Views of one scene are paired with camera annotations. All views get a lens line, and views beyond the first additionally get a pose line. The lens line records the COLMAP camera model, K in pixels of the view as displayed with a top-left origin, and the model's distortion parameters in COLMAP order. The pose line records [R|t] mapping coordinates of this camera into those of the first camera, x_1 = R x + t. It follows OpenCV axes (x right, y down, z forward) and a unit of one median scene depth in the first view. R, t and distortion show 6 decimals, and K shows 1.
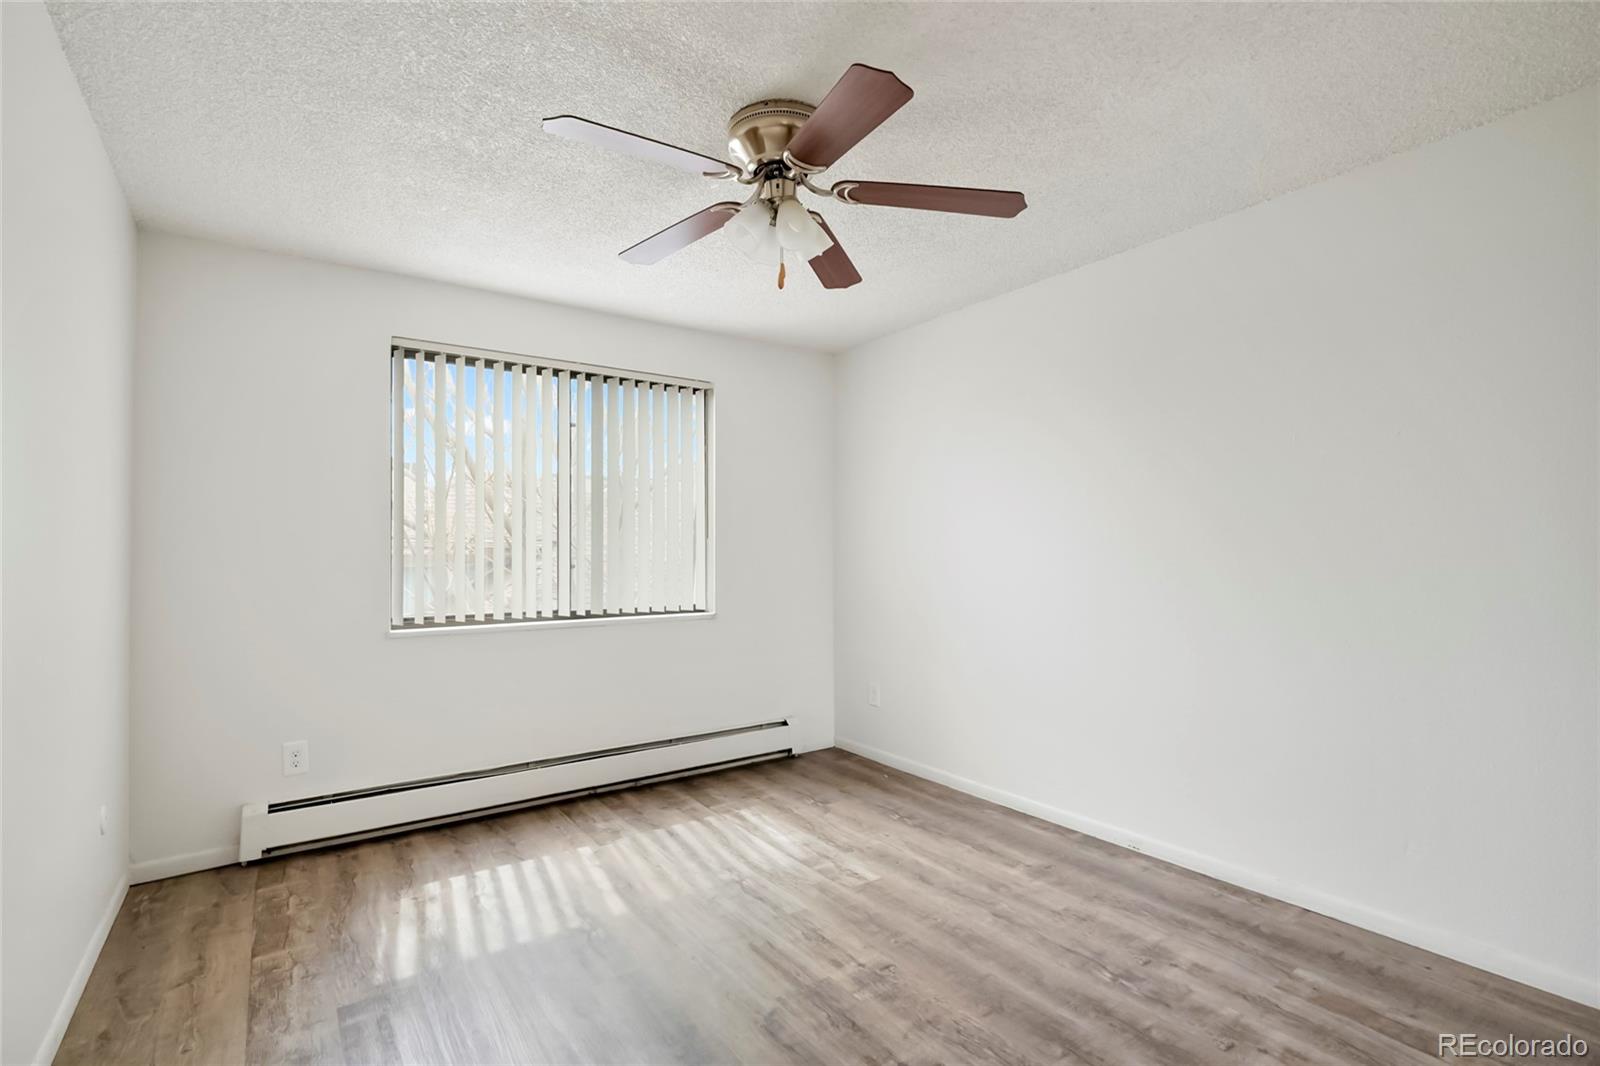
lens RADIAL K [[738.5, 0, 797.5], [0, 738.5, 535.1], [0, 0, 1]] dist [-0.001217, 0.001356]
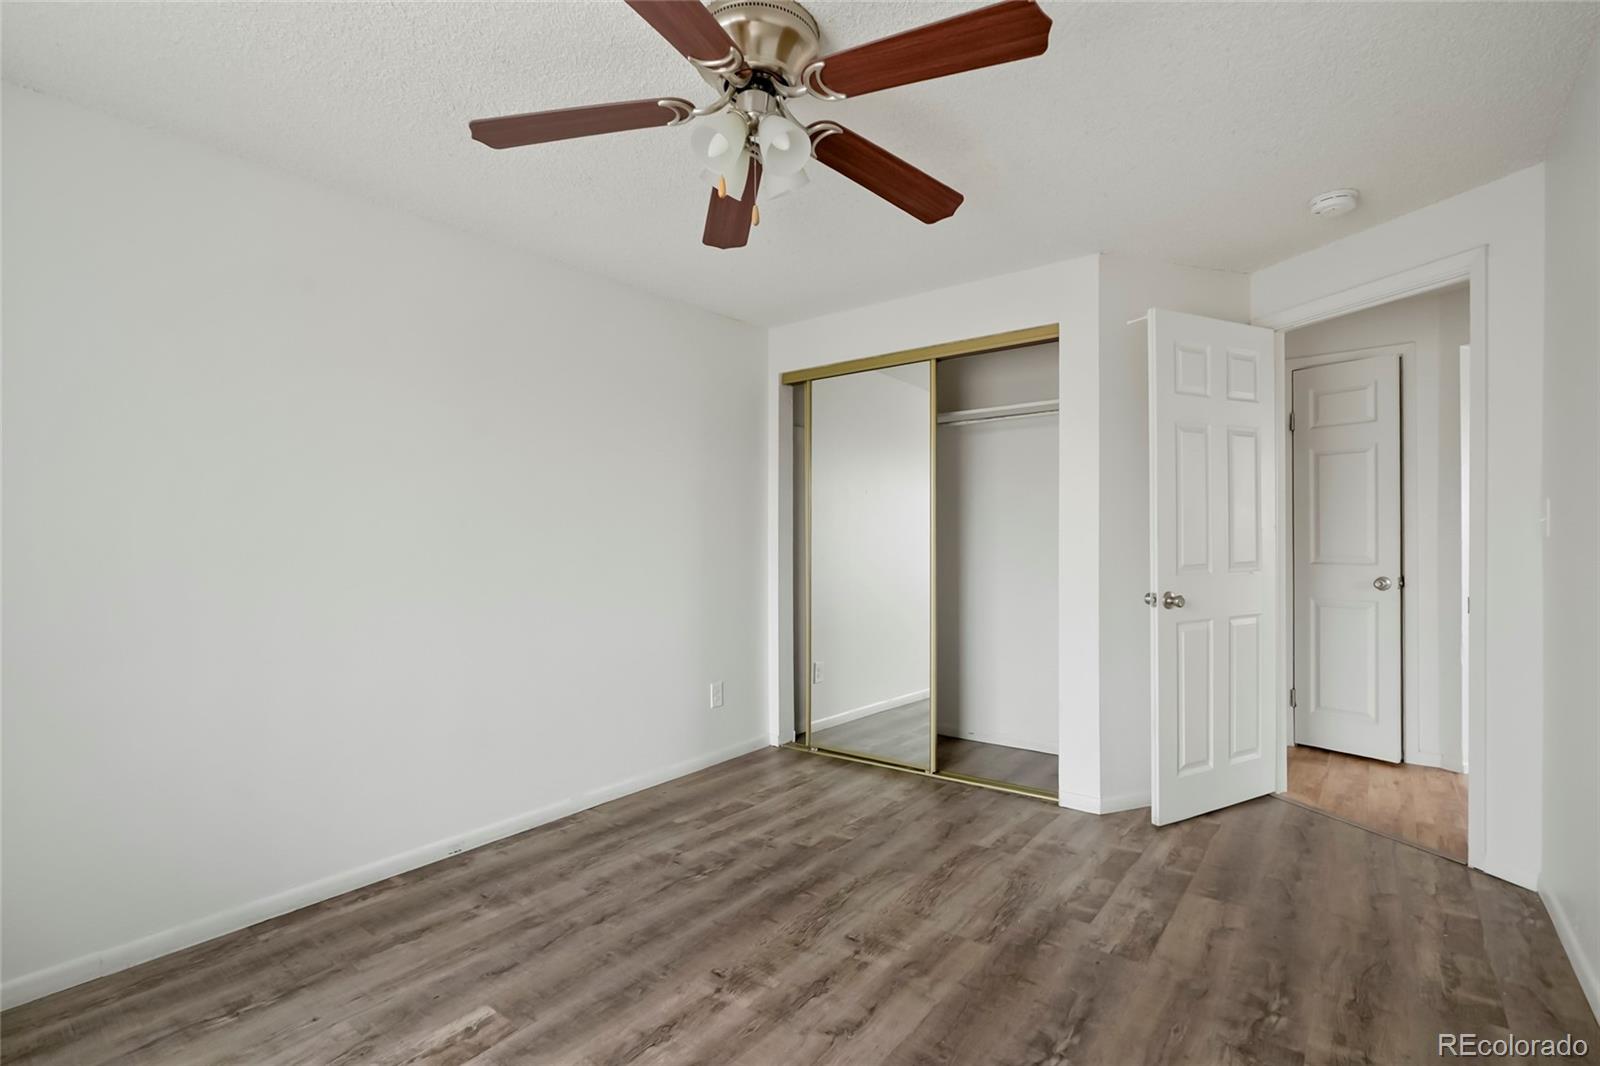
lens RADIAL K [[738.5, 0, 800.0], [0, 738.5, 533.6], [0, 0, 1]] dist [-0.001217, 0.001356]
pose [[-0.277681, 0.012564, 0.960591, -0.705787], [-0.014127, 0.999753, -0.017159, 0.017643], [-0.960569, -0.018335, -0.277435, 0.977617]]
